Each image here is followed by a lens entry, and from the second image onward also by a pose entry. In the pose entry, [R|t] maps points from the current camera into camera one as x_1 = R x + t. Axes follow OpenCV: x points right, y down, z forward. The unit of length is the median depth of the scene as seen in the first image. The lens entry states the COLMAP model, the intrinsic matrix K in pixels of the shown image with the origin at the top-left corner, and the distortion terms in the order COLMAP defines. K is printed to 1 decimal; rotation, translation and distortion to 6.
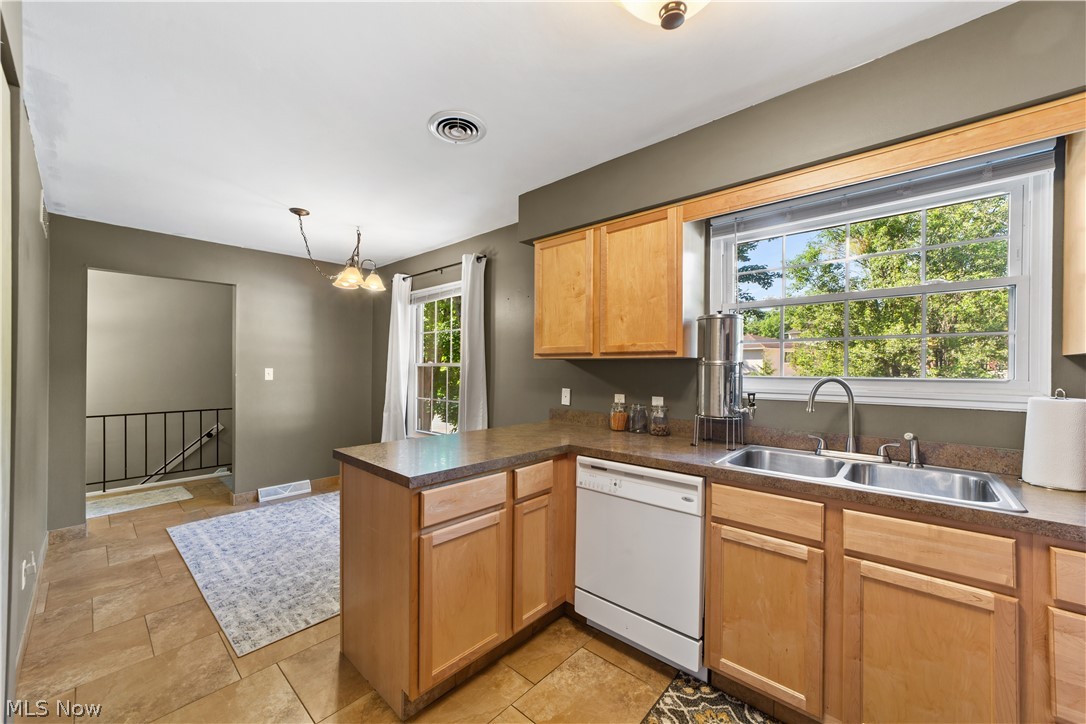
lens RADIAL K [[416.8, 0, 538.5], [0, 416.8, 367.8], [0, 0, 1]] dist [-0.017902, 0.009455]
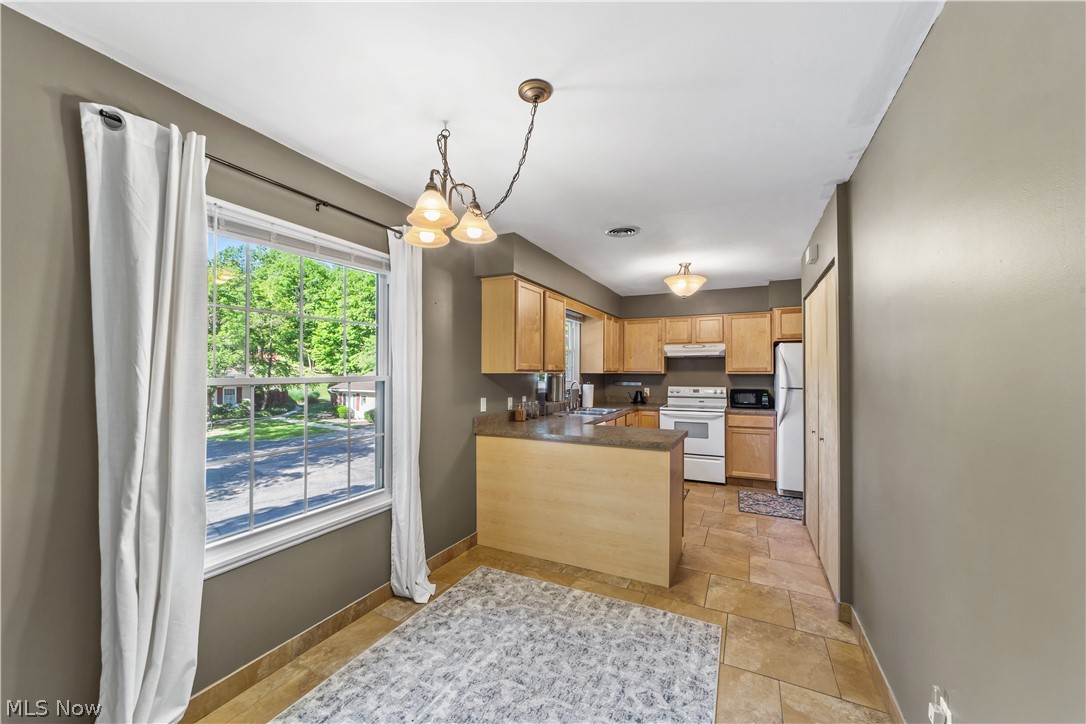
lens RADIAL K [[416.8, 0, 538.5], [0, 416.8, 367.8], [0, 0, 1]] dist [-0.017902, 0.009455]
pose [[-0.267479, 0.002848, 0.963560, -1.038391], [-0.003370, 0.999987, -0.003891, -0.028722], [-0.963558, -0.004288, -0.267466, 1.094394]]
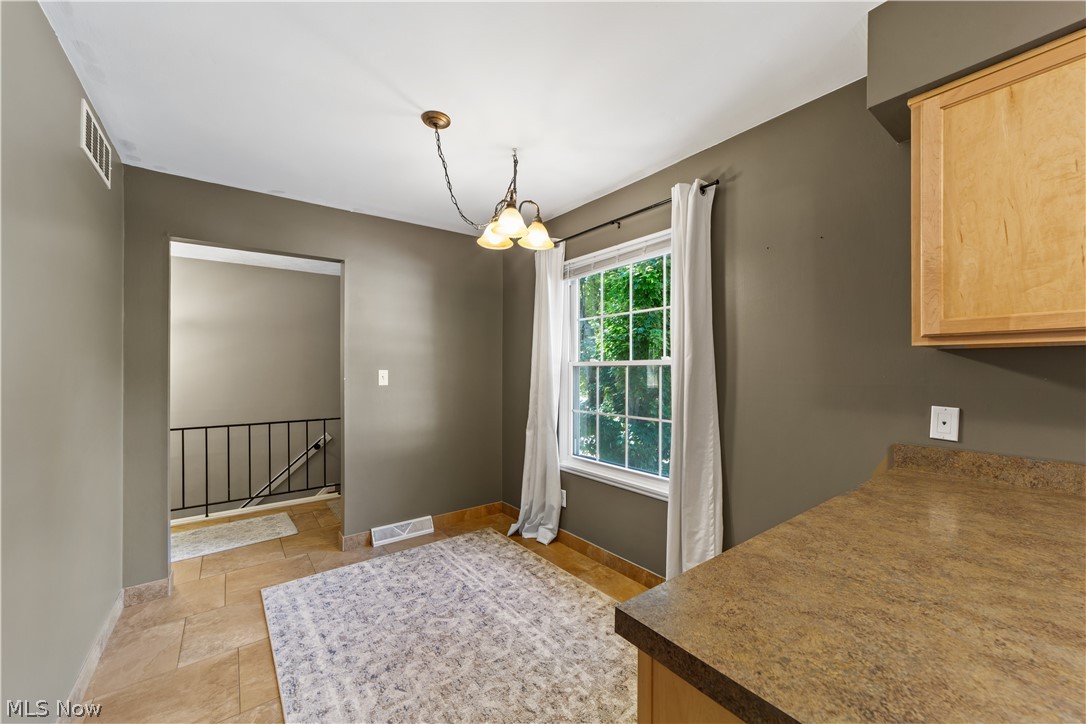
lens RADIAL K [[416.8, 0, 538.5], [0, 416.8, 367.8], [0, 0, 1]] dist [-0.017902, 0.009455]
pose [[0.982154, -0.006133, -0.187976, -0.298105], [0.005520, 0.999978, -0.003781, 0.002240], [0.187995, 0.002676, 0.982166, 0.398094]]
